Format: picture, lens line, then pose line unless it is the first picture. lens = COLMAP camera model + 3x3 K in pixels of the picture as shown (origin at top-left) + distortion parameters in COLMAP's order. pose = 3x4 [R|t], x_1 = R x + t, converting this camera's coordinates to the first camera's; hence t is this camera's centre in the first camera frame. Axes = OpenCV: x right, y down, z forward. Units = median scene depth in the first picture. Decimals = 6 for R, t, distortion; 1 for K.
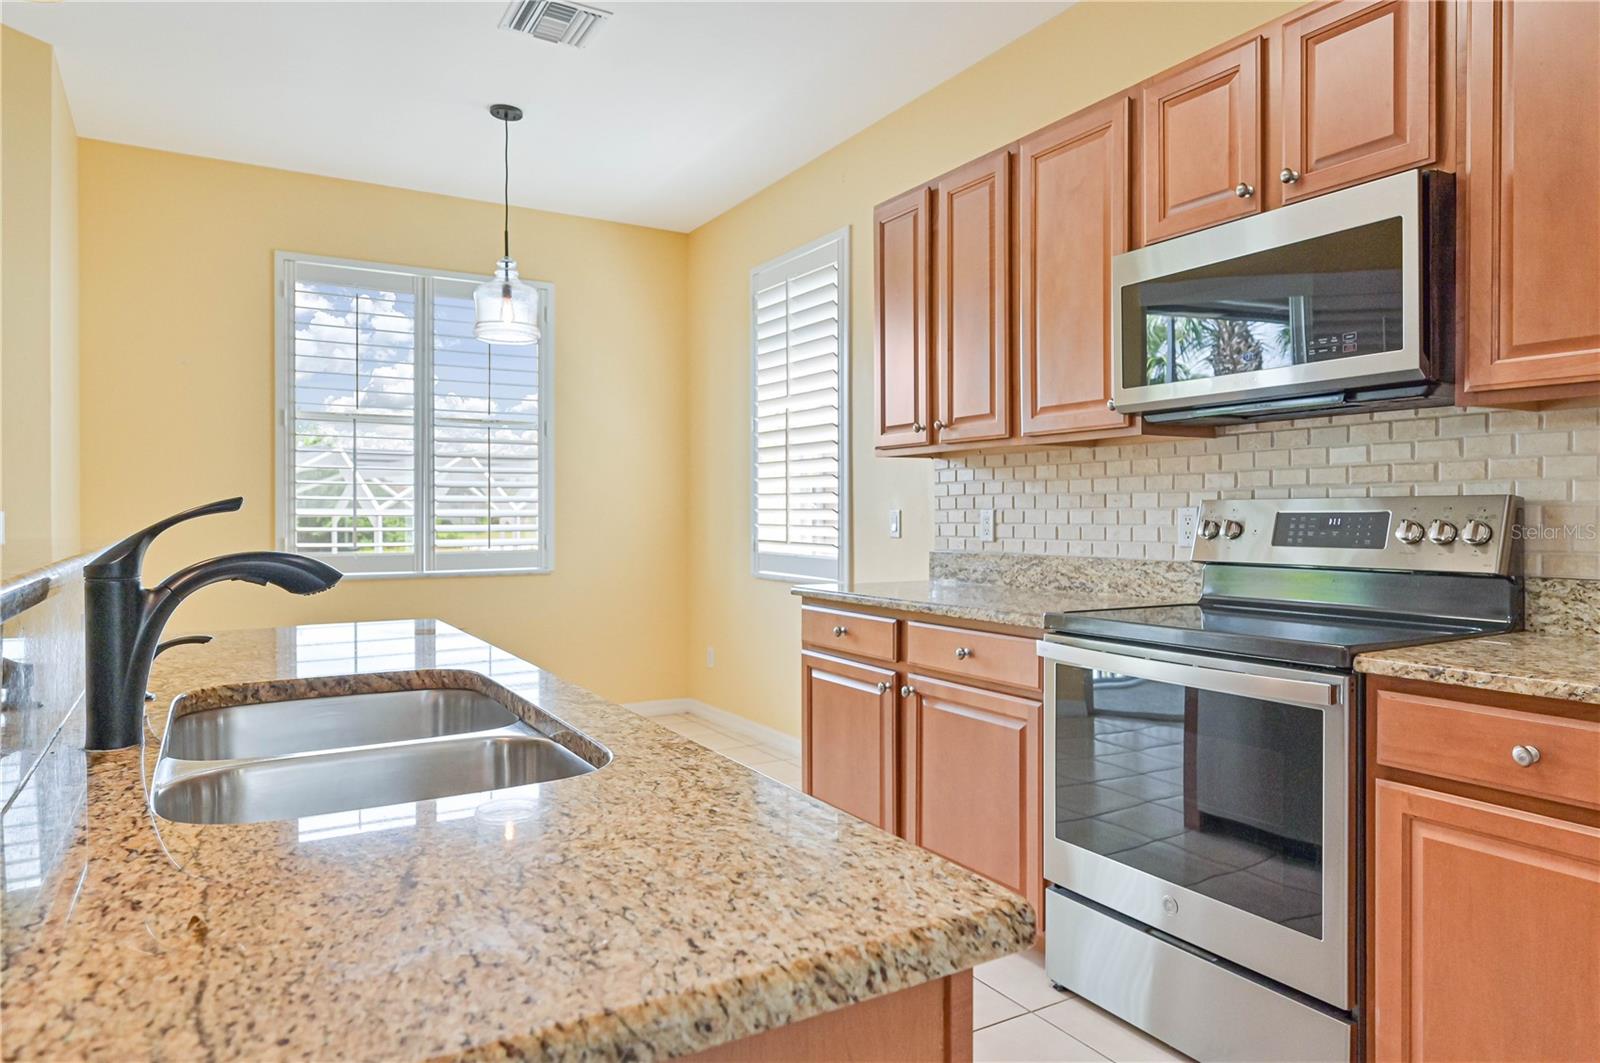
lens RADIAL K [[990.2, 0, 800.0], [0, 990.2, 531.5], [0, 0, 1]] dist [-0.000846, 0.000861]
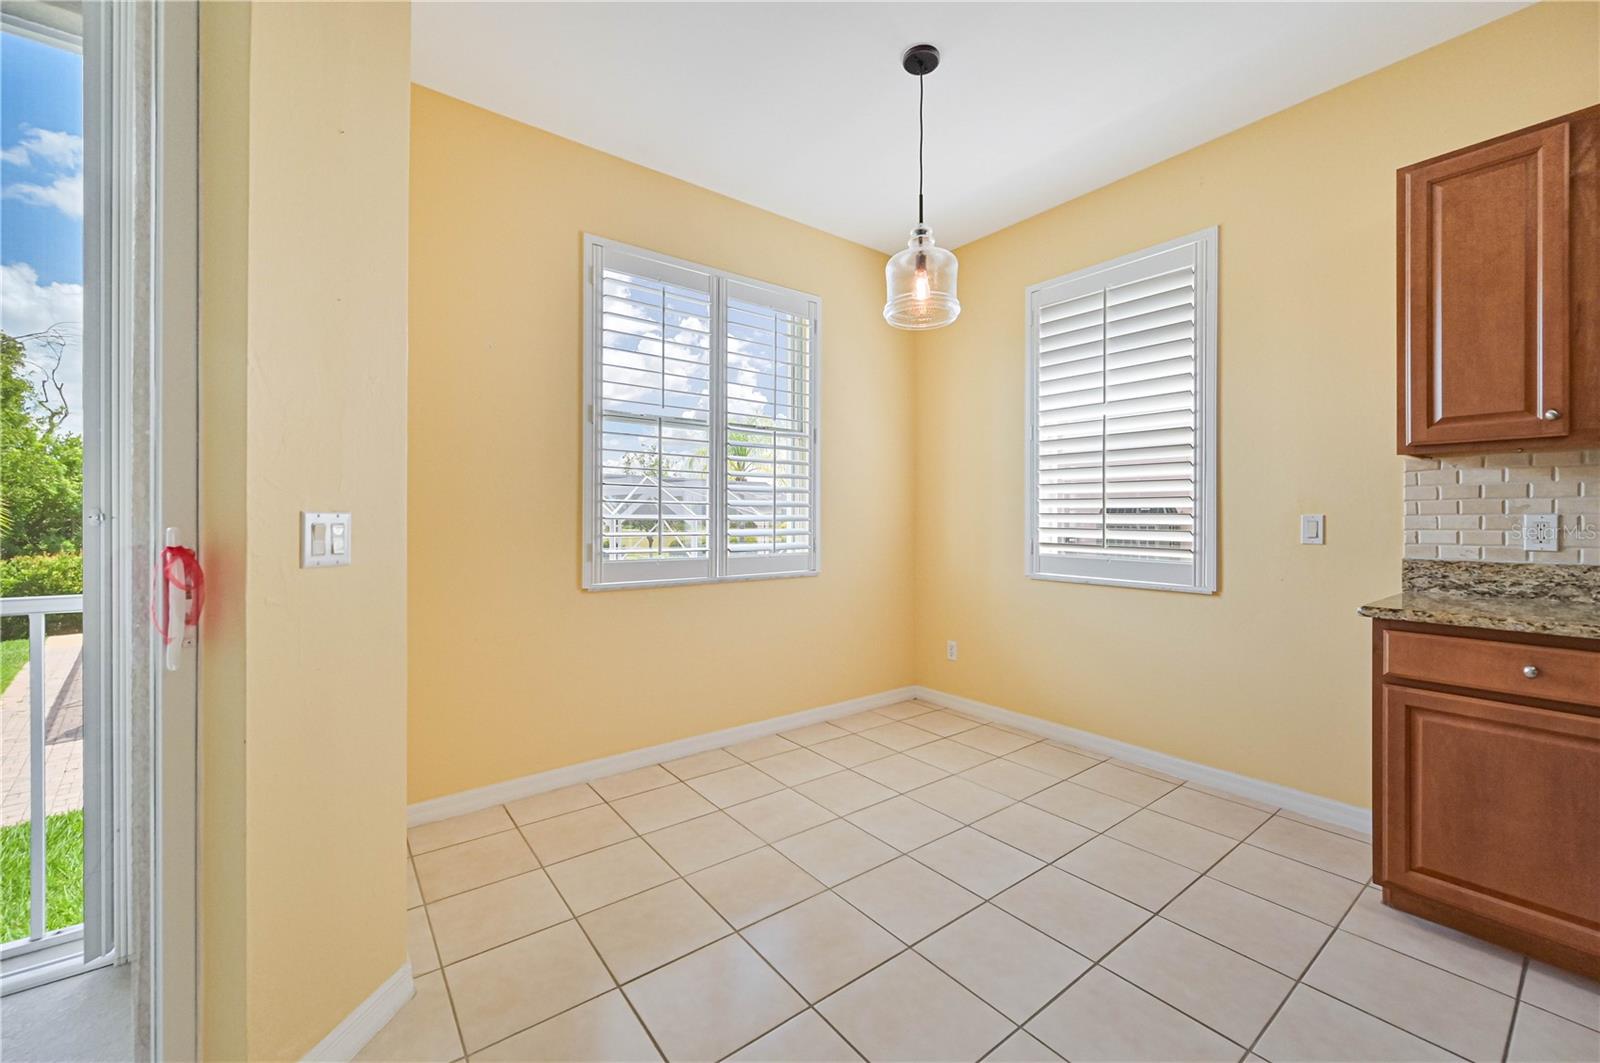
lens RADIAL K [[629.7, 0, 803.2], [0, 629.7, 522.3], [0, 0, 1]] dist [-0.001528, -0.000431]
pose [[0.992611, 0.001338, 0.121337, -0.420787], [-0.000109, 0.999949, -0.010132, -0.007545], [-0.121344, 0.010043, 0.992560, 0.417125]]
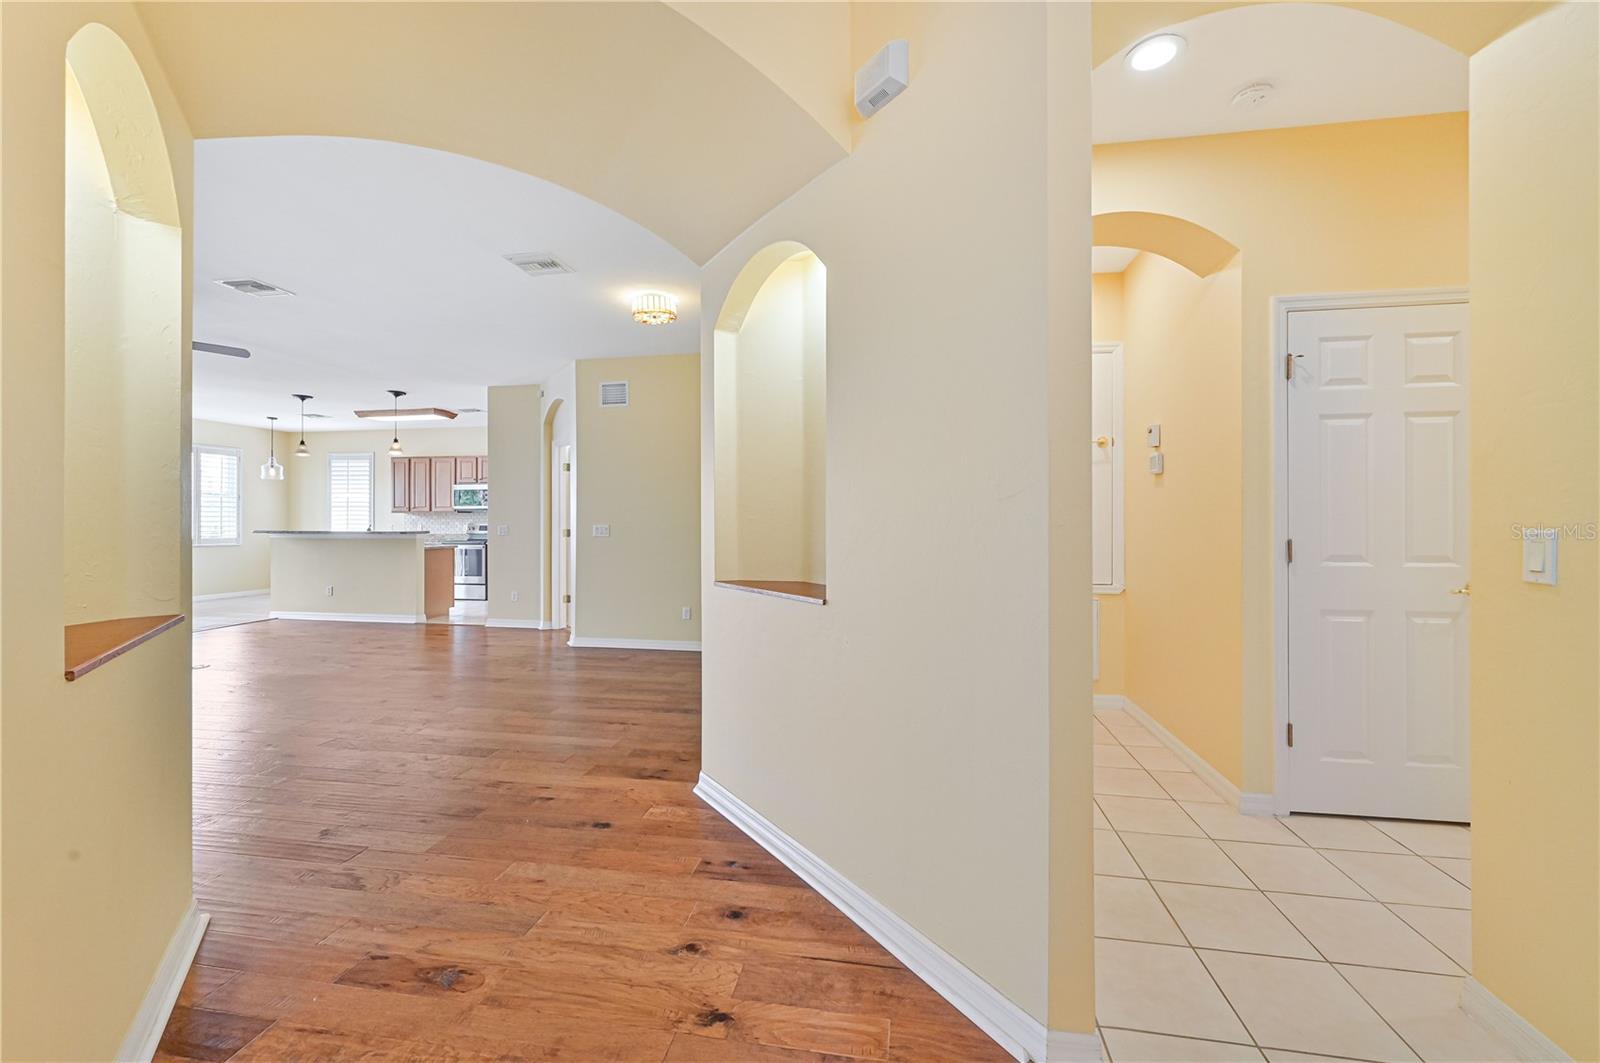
lens RADIAL K [[629.7, 0, 803.2], [0, 629.7, 522.3], [0, 0, 1]] dist [-0.001528, -0.000431]
pose [[0.648776, 0.003410, 0.760972, -0.720571], [0.011770, 0.999825, -0.014515, 0.024528], [-0.760889, 0.018374, 0.648622, -1.848371]]
